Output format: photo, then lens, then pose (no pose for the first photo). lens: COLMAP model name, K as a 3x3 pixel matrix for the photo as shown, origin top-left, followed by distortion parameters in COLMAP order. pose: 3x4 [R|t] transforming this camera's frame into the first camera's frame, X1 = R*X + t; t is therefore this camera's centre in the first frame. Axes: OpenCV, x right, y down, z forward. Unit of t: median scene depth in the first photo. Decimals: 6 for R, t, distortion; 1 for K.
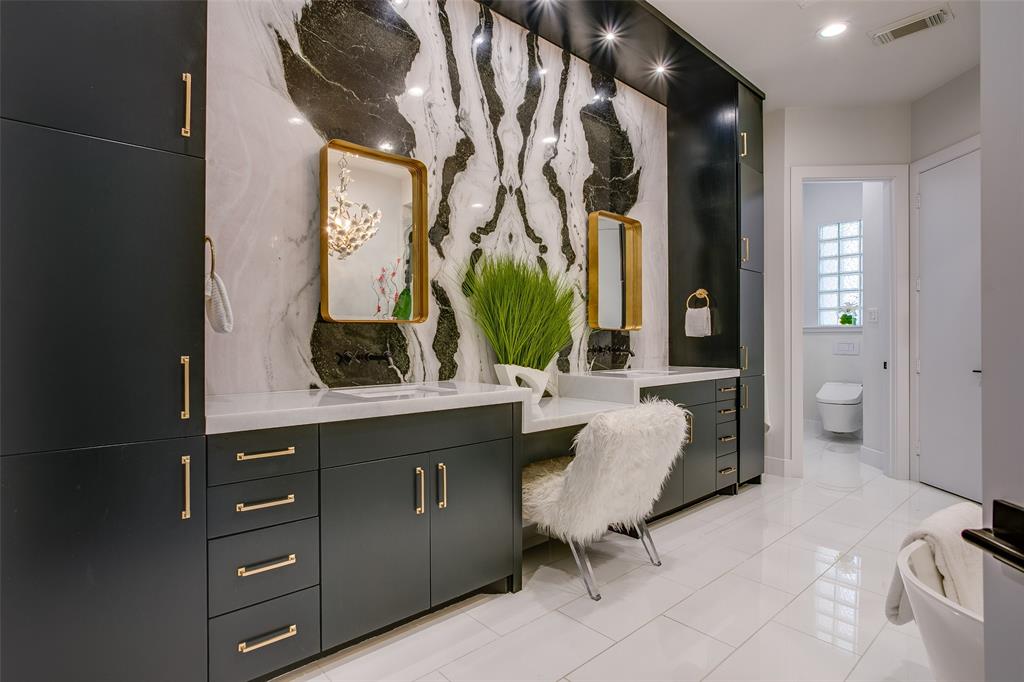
lens RADIAL K [[520.5, 0, 512.0], [0, 520.5, 341.0], [0, 0, 1]] dist [-0.019975, 0.000215]
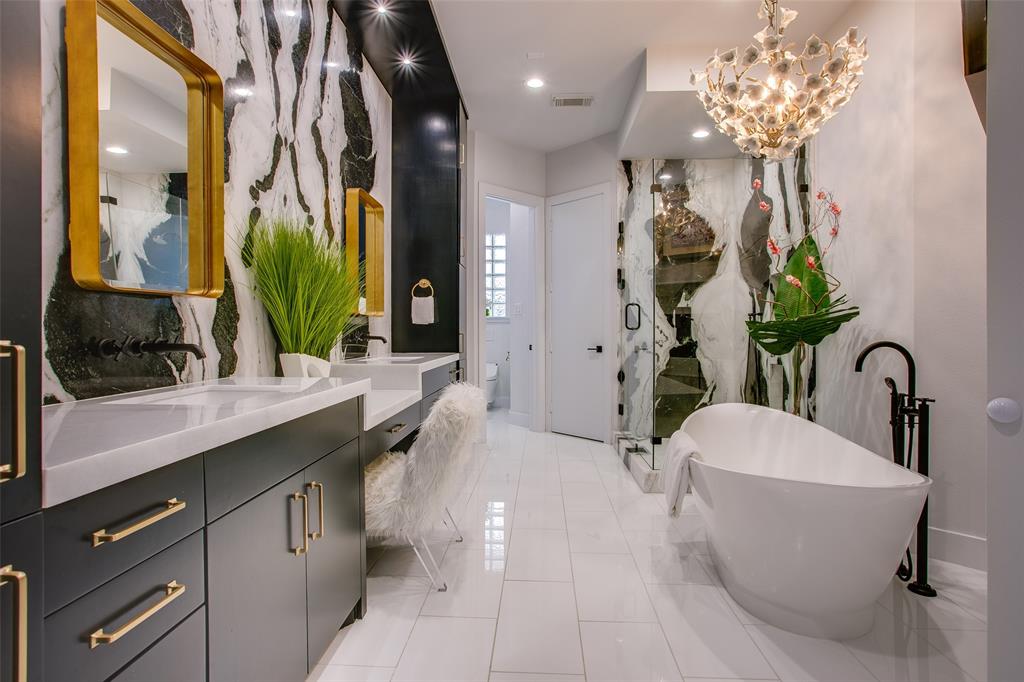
lens RADIAL K [[496.6, 0, 511.9], [0, 496.6, 333.1], [0, 0, 1]] dist [-0.013697, 0.000830]
pose [[0.710751, -0.004277, 0.703430, -0.307705], [0.002148, 0.999990, 0.003911, 0.009774], [-0.703440, -0.001269, 0.710754, 0.193585]]
